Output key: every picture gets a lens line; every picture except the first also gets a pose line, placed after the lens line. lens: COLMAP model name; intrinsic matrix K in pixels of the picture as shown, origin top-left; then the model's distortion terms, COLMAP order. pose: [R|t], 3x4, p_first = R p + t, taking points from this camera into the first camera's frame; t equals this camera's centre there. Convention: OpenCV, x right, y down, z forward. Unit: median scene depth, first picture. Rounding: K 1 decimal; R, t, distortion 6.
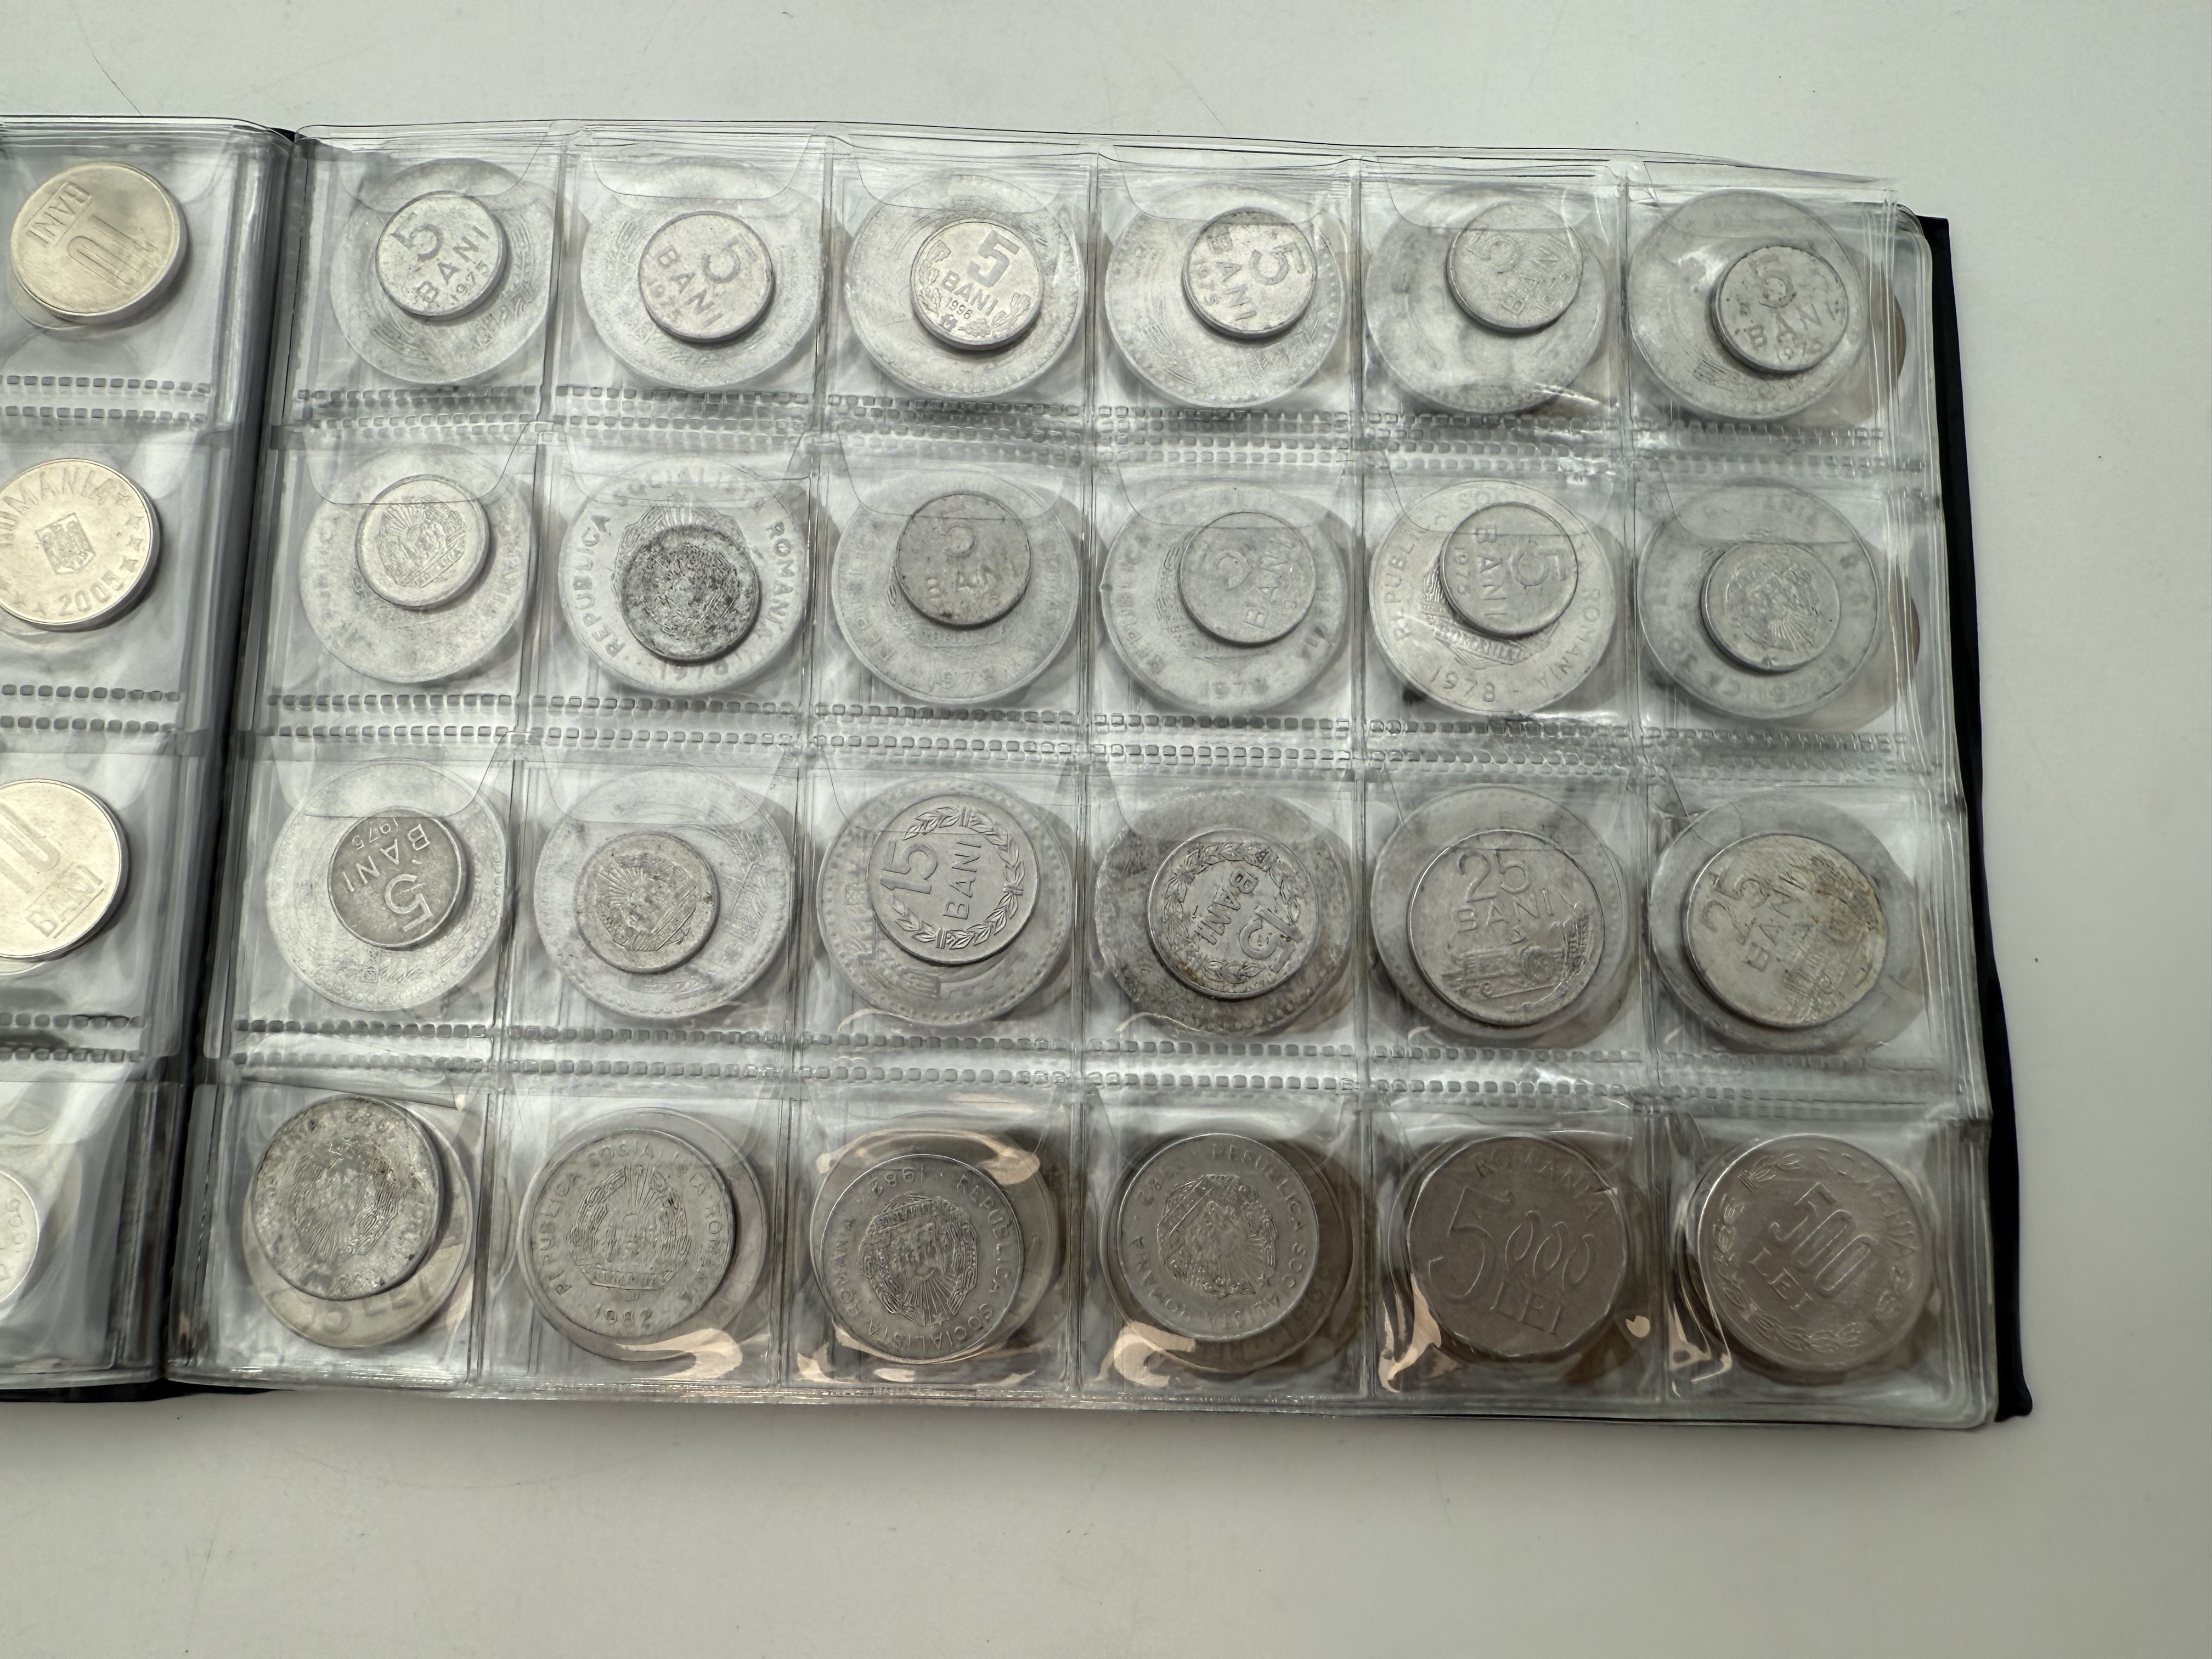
lens RADIAL K [[1562.9, 0, 1063.3], [0, 1562.9, 773.2], [0, 0, 1]] dist [-0.023155, 0.020158]
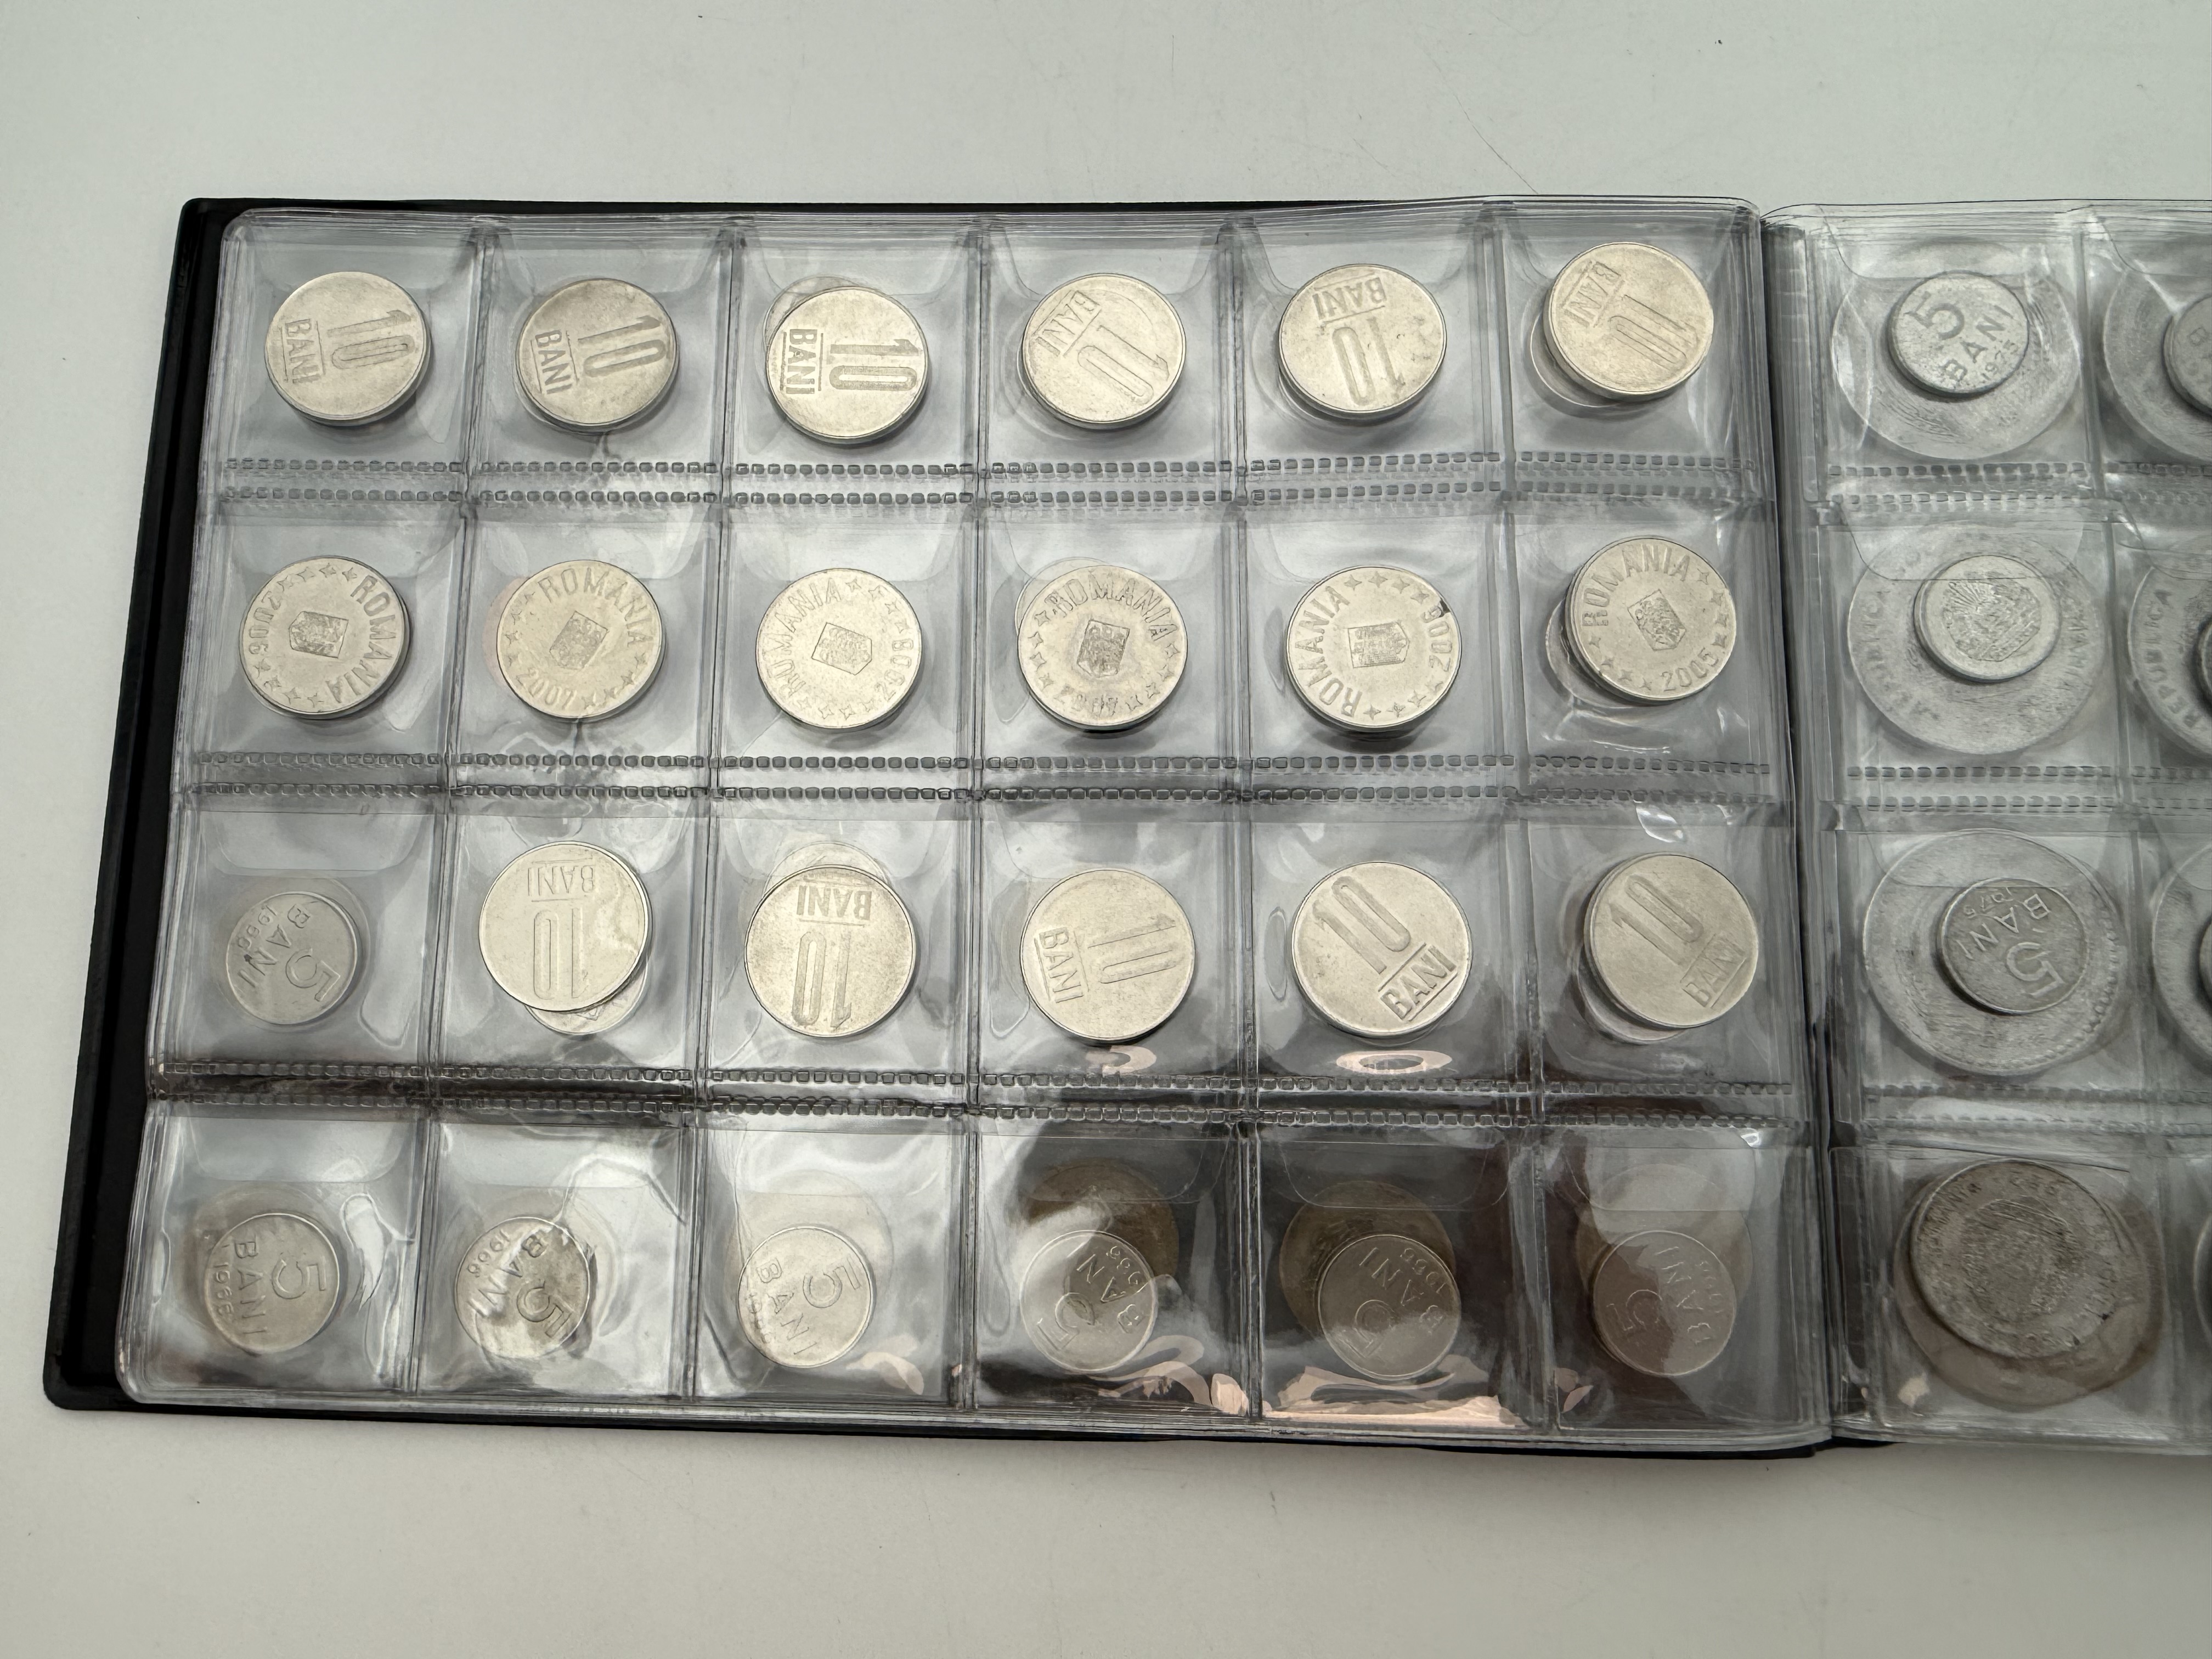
lens RADIAL K [[1562.9, 0, 1118.4], [0, 1562.9, 831.1], [0, 0, 1]] dist [-0.023155, 0.020158]
pose [[0.999872, -0.008975, -0.013275, -0.975177], [0.009148, 0.999873, 0.013023, -0.026407], [0.013157, -0.013143, 0.999827, -0.030536]]
